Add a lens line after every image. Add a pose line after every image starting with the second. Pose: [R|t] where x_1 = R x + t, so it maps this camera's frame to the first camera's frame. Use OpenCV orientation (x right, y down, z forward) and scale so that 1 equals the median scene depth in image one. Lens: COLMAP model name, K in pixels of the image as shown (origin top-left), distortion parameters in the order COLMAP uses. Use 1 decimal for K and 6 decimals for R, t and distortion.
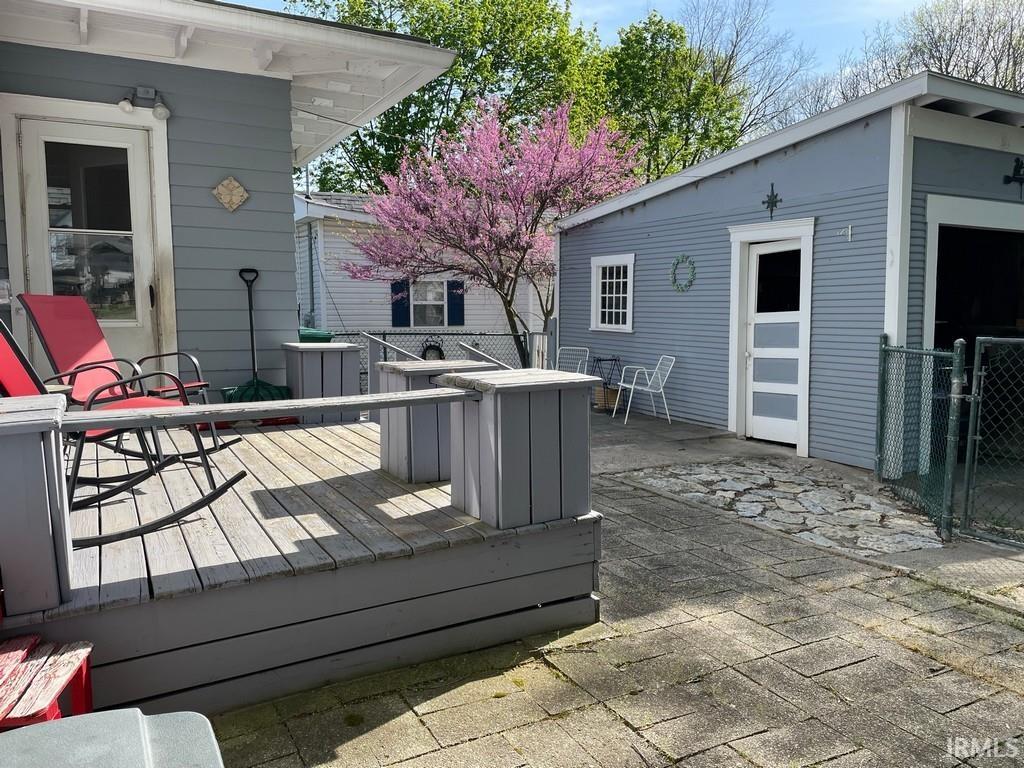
lens RADIAL K [[765.8, 0, 520.6], [0, 765.8, 385.4], [0, 0, 1]] dist [0.079310, -0.104675]
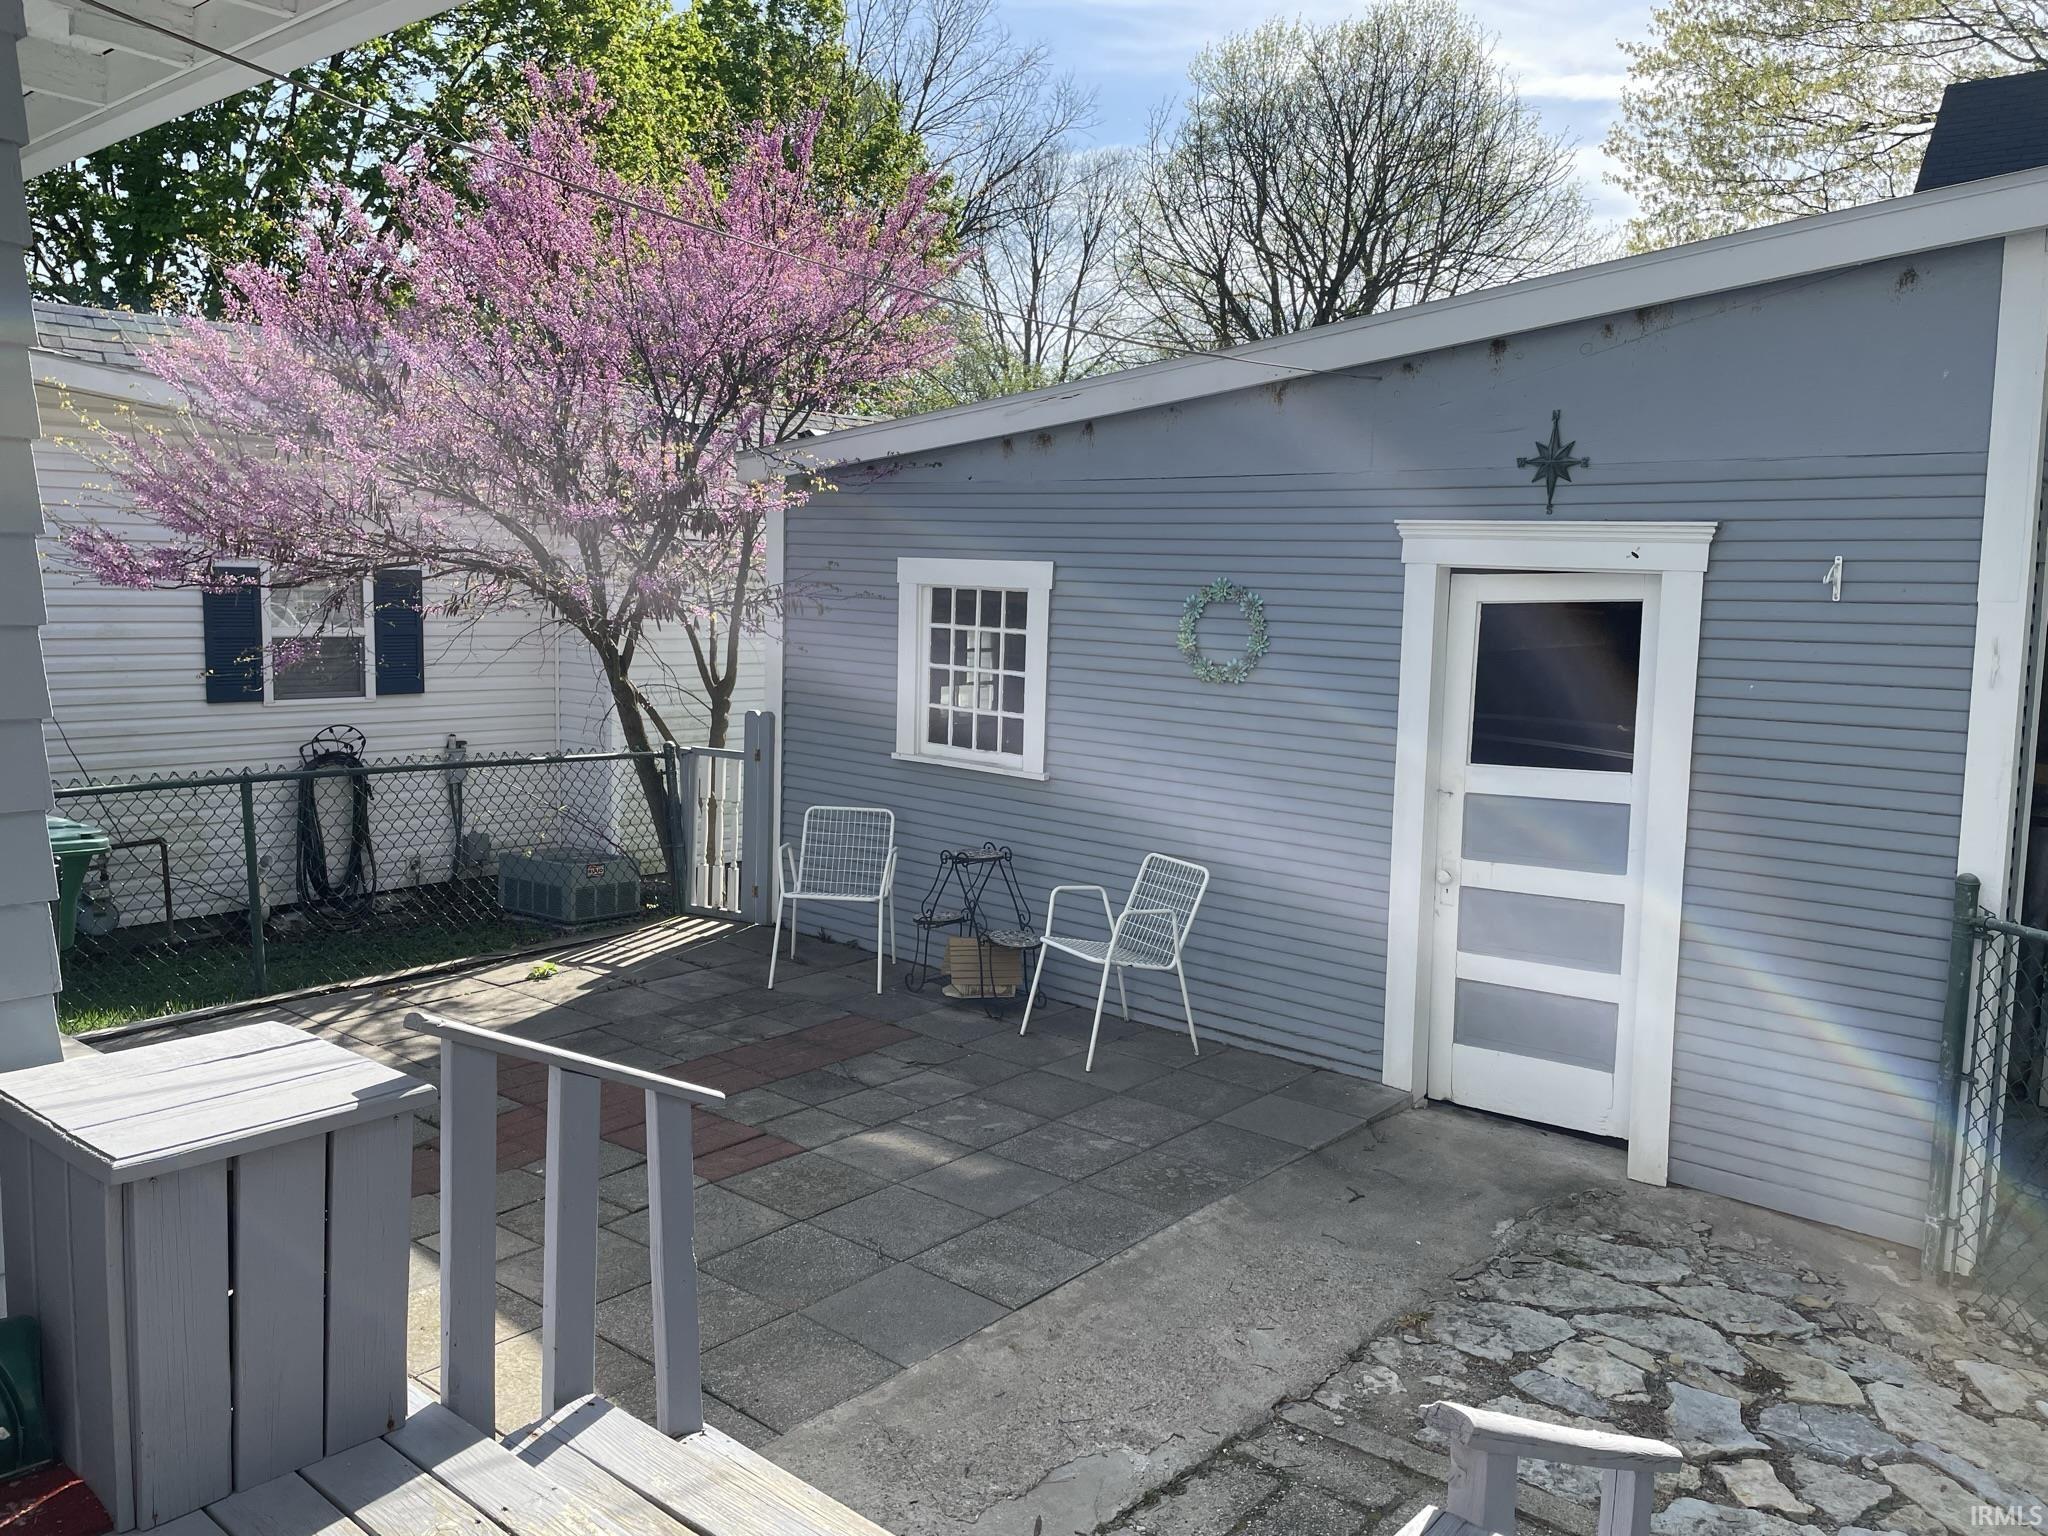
lens RADIAL K [[1531.6, 0, 1012.7], [0, 1531.6, 754.9], [0, 0, 1]] dist [0.079310, -0.104675]
pose [[0.930306, -0.018238, 0.366331, -0.138818], [0.012312, 0.999753, 0.018506, -0.099225], [-0.366578, -0.012706, 0.930300, 0.354897]]
